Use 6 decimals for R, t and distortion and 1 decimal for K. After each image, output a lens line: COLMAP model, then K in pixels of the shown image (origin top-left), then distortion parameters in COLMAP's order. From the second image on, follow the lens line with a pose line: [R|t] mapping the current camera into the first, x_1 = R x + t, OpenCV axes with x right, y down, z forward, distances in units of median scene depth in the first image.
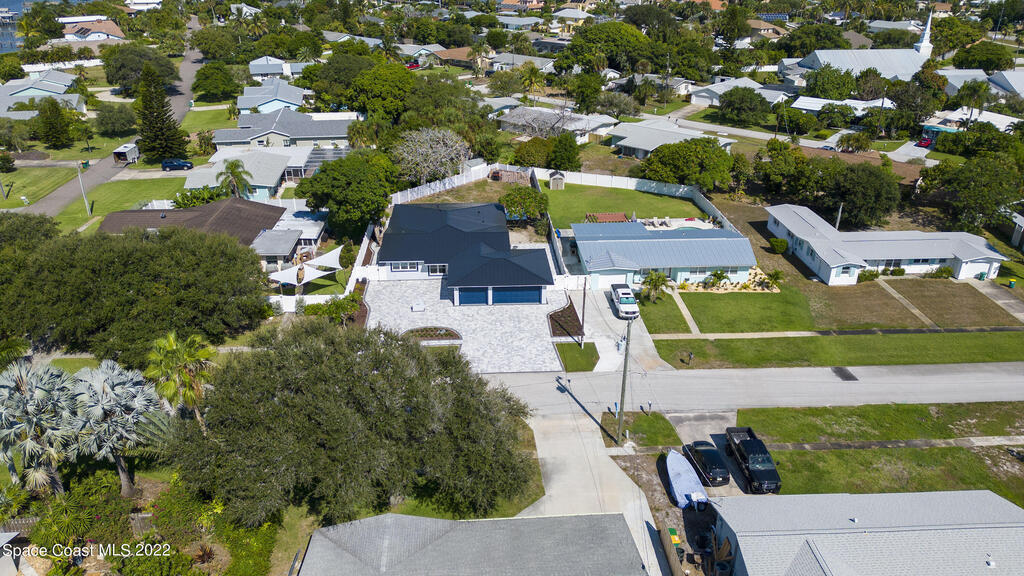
lens RADIAL K [[718.6, 0, 510.4], [0, 718.6, 286.2], [0, 0, 1]] dist [0.072424, -0.075282]
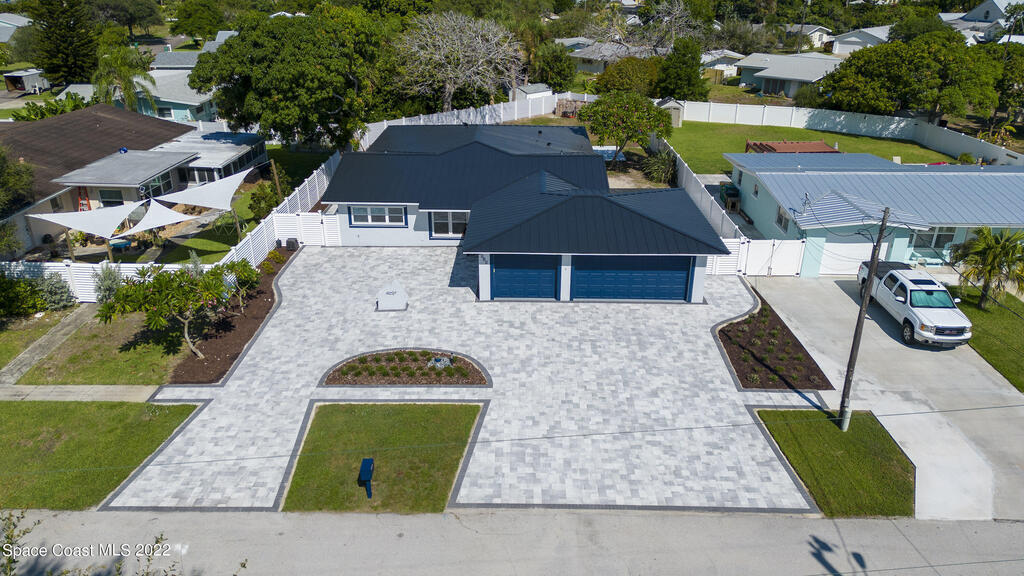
lens RADIAL K [[718.6, 0, 510.2], [0, 718.6, 286.1], [0, 0, 1]] dist [0.072424, -0.075282]
pose [[0.997007, 0.029243, -0.071562, -0.028206], [-0.031606, 0.998984, -0.032116, 0.029193], [0.070550, 0.034282, 0.996919, 0.539383]]
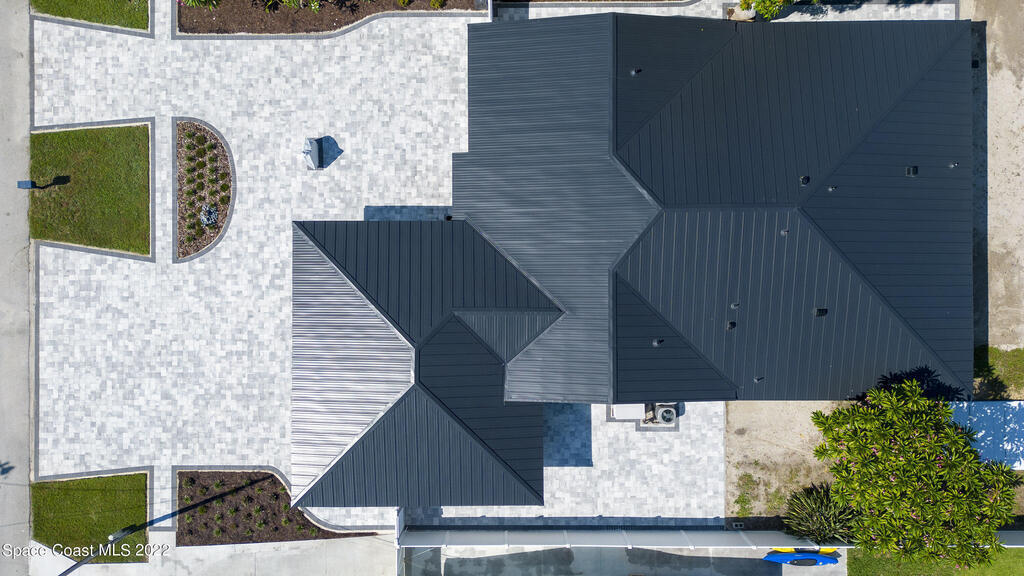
lens RADIAL K [[718.6, 0, 506.9], [0, 718.6, 282.4], [0, 0, 1]] dist [0.072424, -0.075282]
pose [[-0.052755, 0.998591, -0.005751, -0.054071], [-0.427069, -0.017355, 0.904052, -0.354562], [0.902679, 0.050150, 0.427383, 0.847771]]
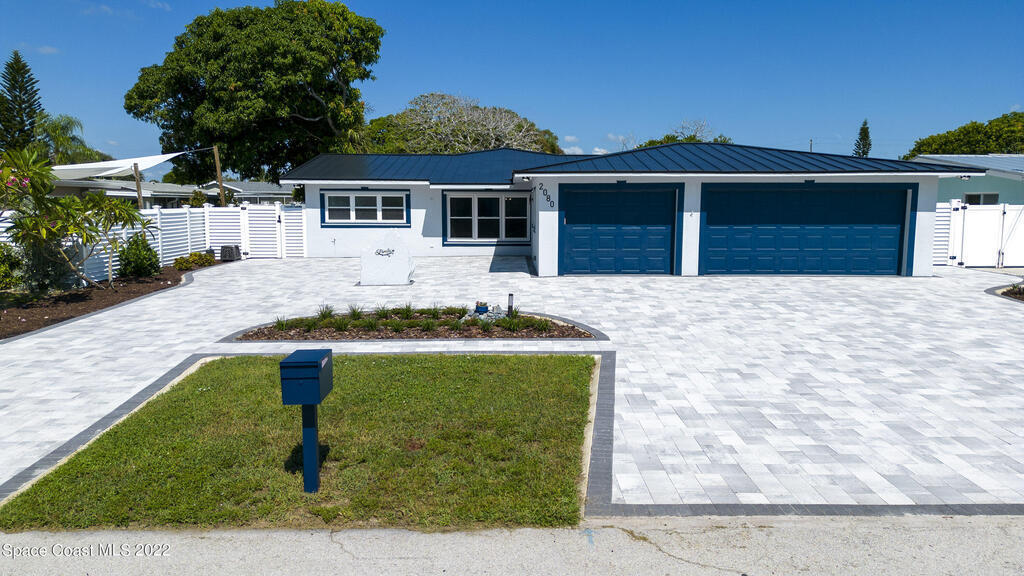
lens RADIAL K [[718.6, 0, 510.5], [0, 718.6, 293.4], [0, 0, 1]] dist [0.072424, -0.075282]
pose [[0.998560, 0.007379, -0.053134, -0.068995], [-0.023705, 0.949235, -0.313674, 0.099397], [0.048122, 0.314481, 0.948043, 0.714963]]
